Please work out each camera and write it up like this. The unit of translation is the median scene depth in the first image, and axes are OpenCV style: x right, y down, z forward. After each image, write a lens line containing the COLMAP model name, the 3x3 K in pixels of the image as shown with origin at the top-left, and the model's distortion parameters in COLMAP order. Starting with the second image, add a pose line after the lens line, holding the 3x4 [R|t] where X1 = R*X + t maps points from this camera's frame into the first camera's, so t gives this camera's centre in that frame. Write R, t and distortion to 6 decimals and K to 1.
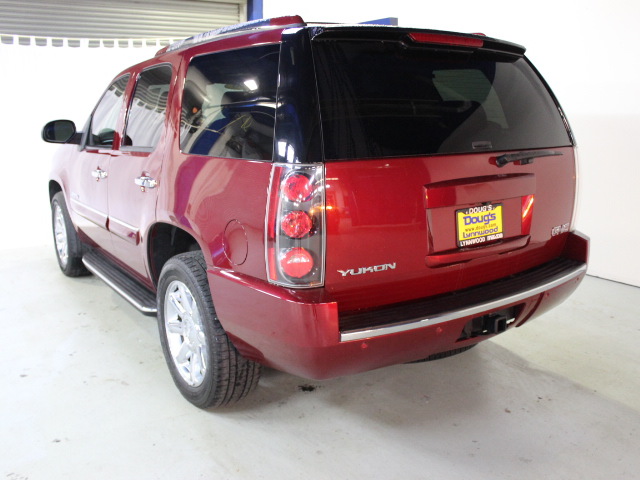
lens RADIAL K [[570.0, 0, 320.0], [0, 570.0, 240.0], [0, 0, 1]] dist [-0.076621, 0.002901]
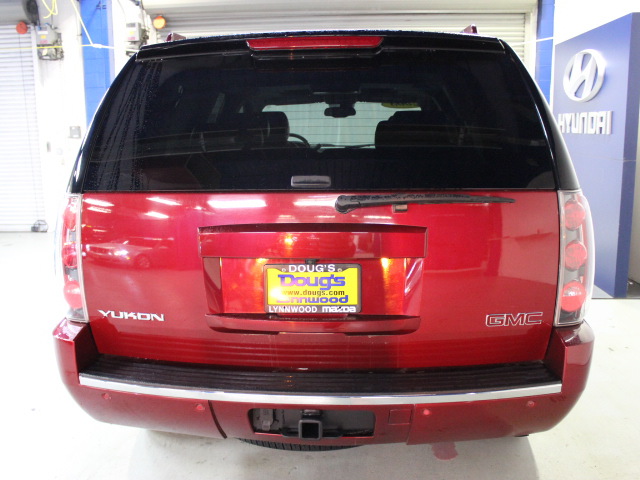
lens RADIAL K [[570.0, 0, 320.0], [0, 570.0, 240.0], [0, 0, 1]] dist [-0.076621, 0.002901]
pose [[0.790915, 0.116648, -0.600706, 0.732532], [-0.133382, 0.990922, 0.016805, -0.104434], [0.597213, 0.066832, 0.799294, 0.412090]]
